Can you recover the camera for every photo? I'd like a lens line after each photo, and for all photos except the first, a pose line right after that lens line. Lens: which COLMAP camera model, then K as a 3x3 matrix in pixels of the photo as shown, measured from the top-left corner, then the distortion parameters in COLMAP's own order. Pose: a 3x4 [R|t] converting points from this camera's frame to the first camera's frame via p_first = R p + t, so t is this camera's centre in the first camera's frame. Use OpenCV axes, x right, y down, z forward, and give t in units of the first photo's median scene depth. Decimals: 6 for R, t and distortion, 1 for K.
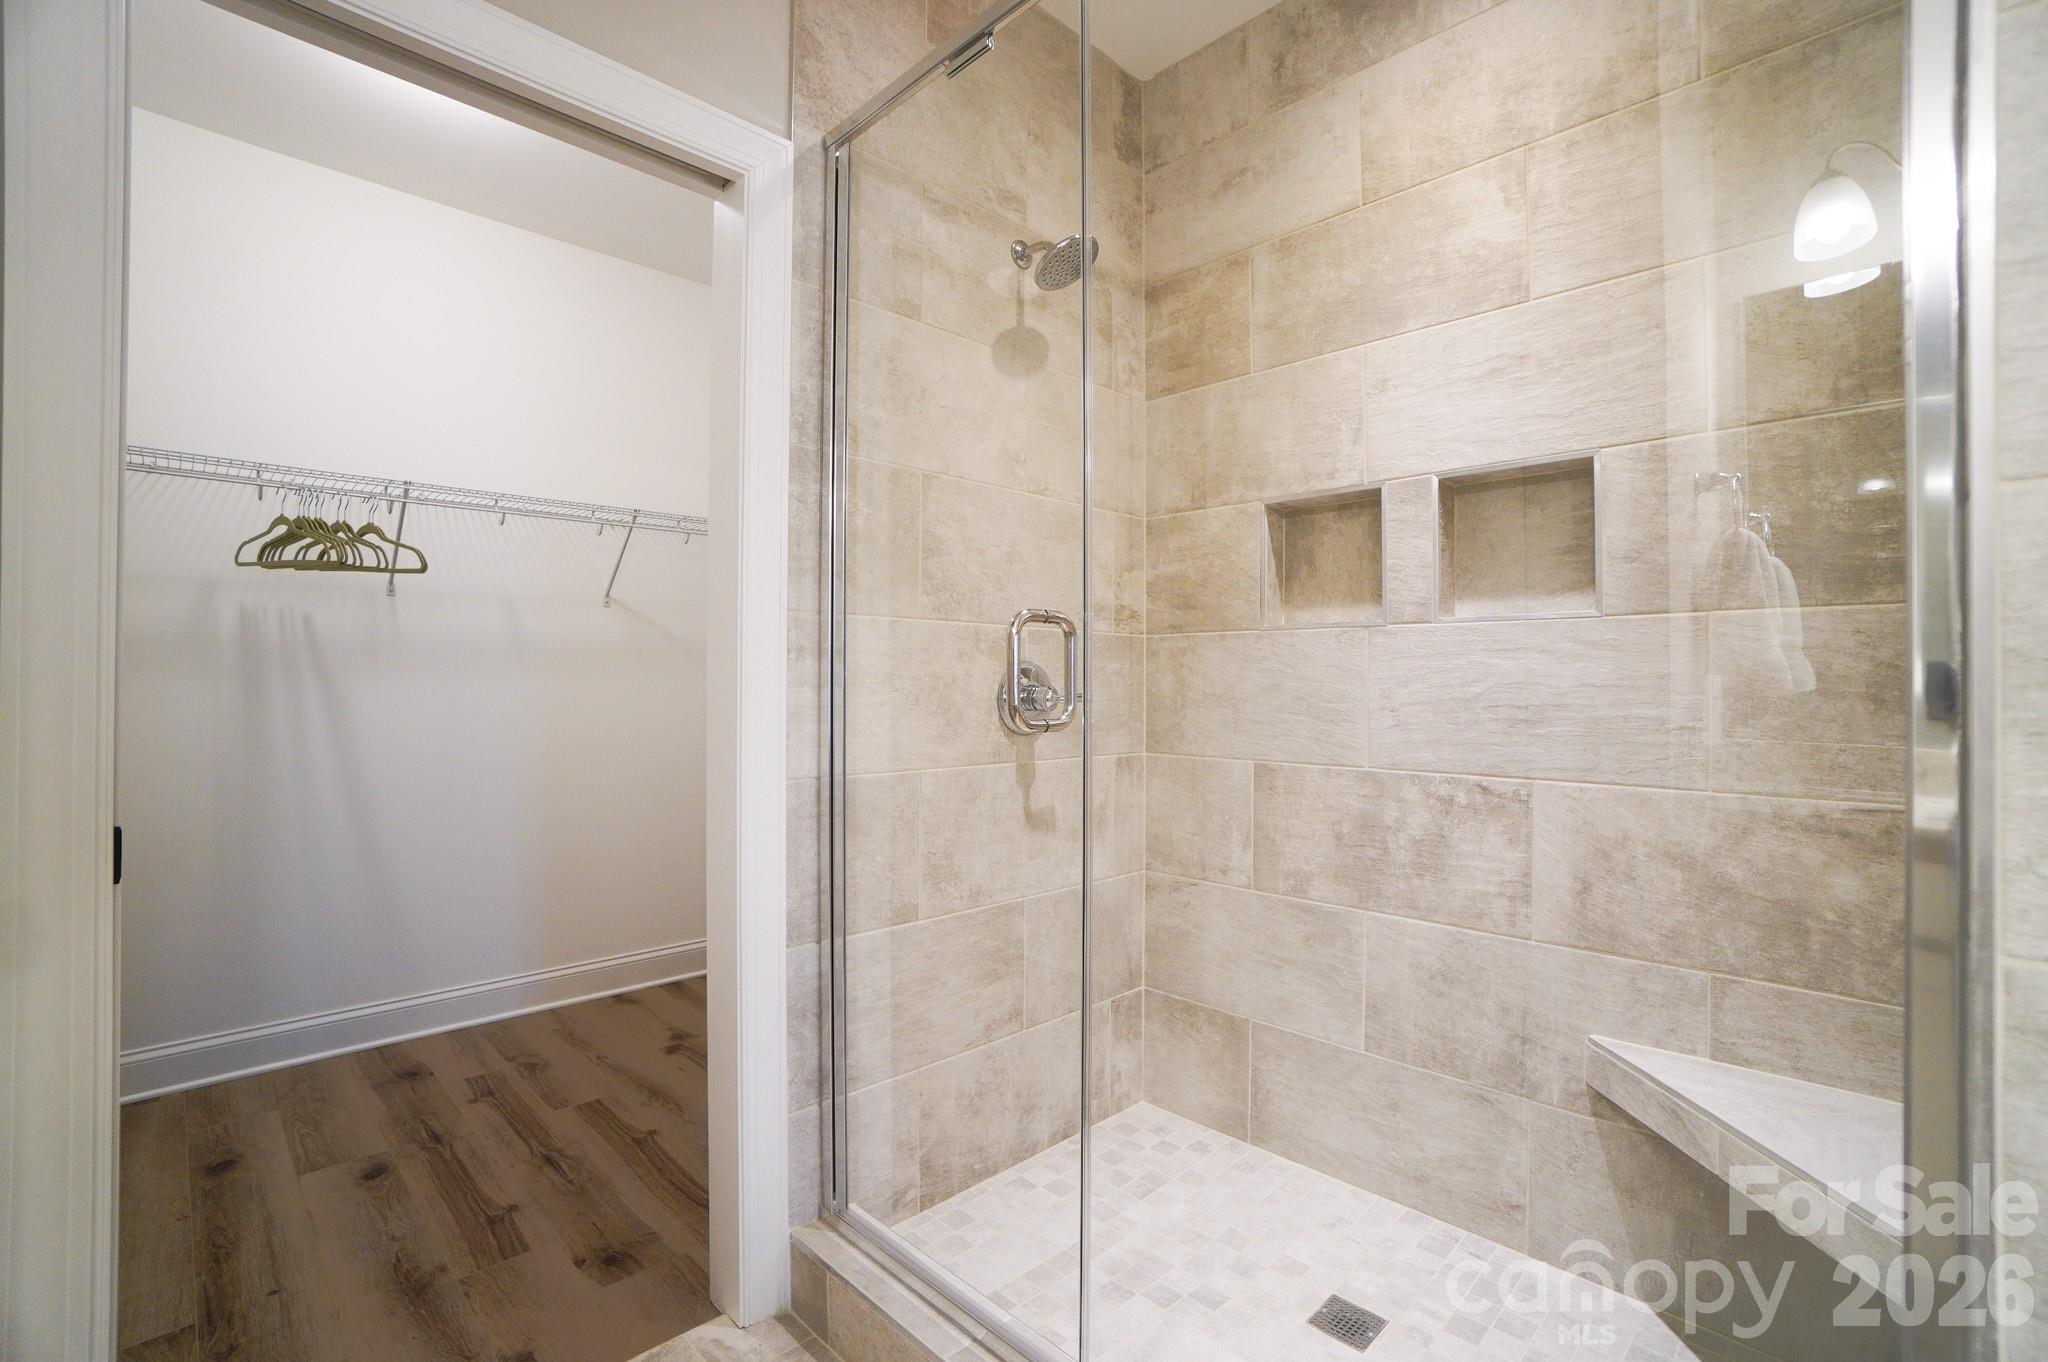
lens RADIAL K [[907.6, 0, 1011.7], [0, 907.6, 675.2], [0, 0, 1]] dist [-0.060947, 0.020237]
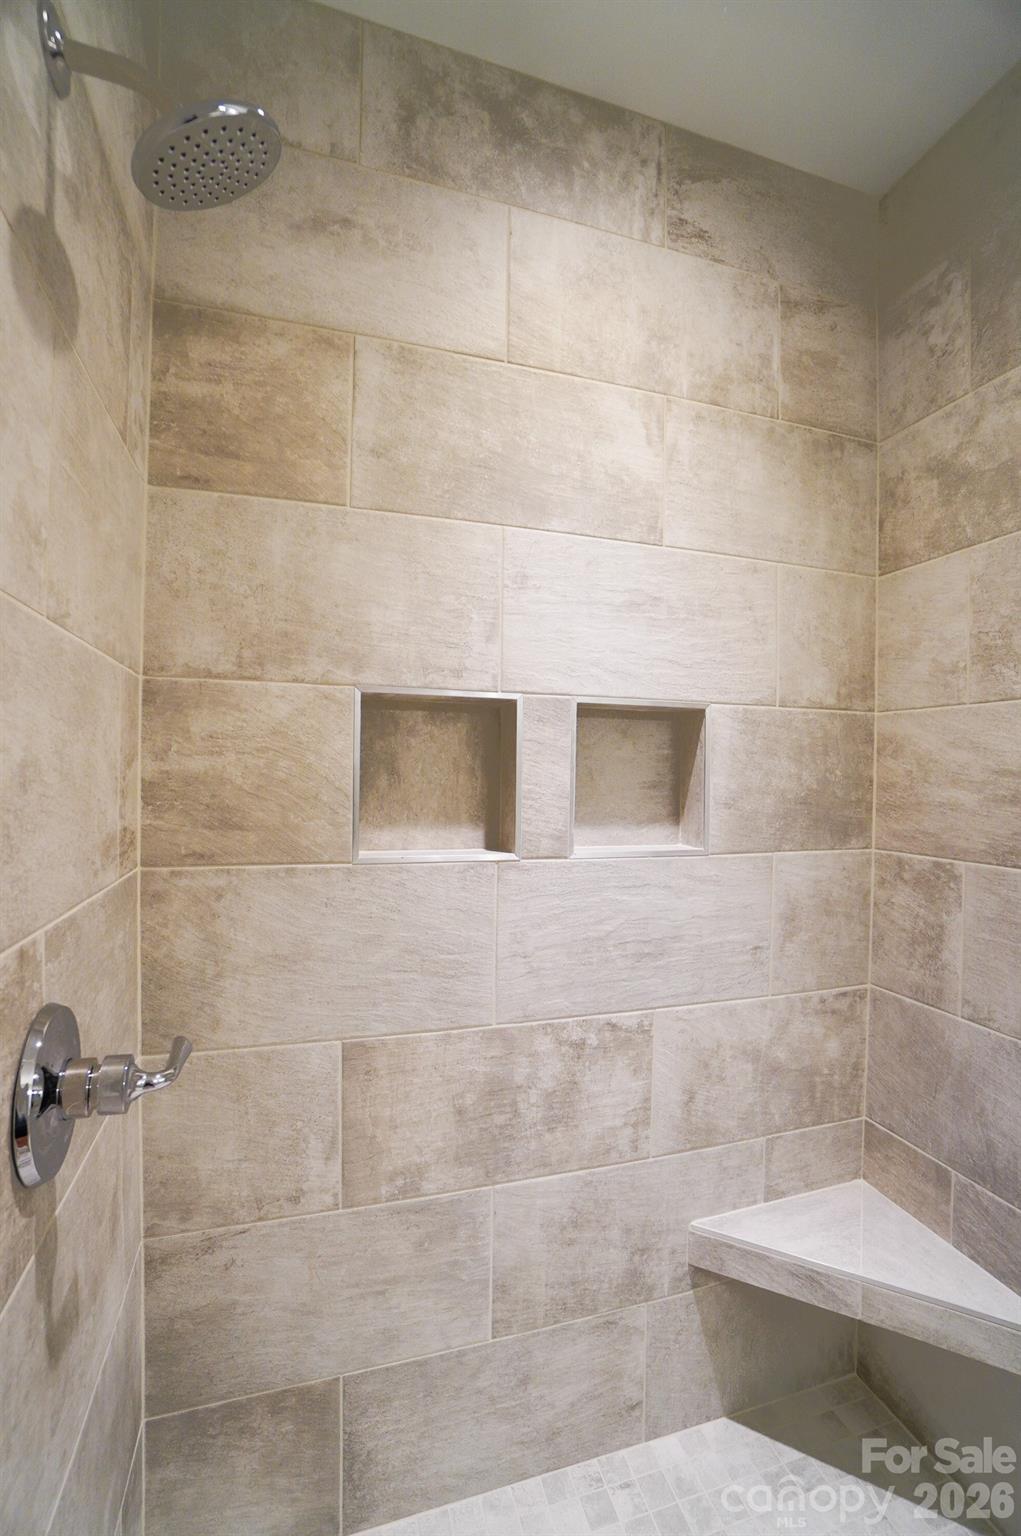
lens RADIAL K [[680.7, 0, 513.3], [0, 680.7, 779.0], [0, 0, 1]] dist [-0.060947, 0.020237]
pose [[0.453454, -0.004673, 0.891267, -0.171815], [-0.021168, 0.999648, 0.016011, -0.142899], [-0.891028, -0.026127, 0.453196, 0.700228]]
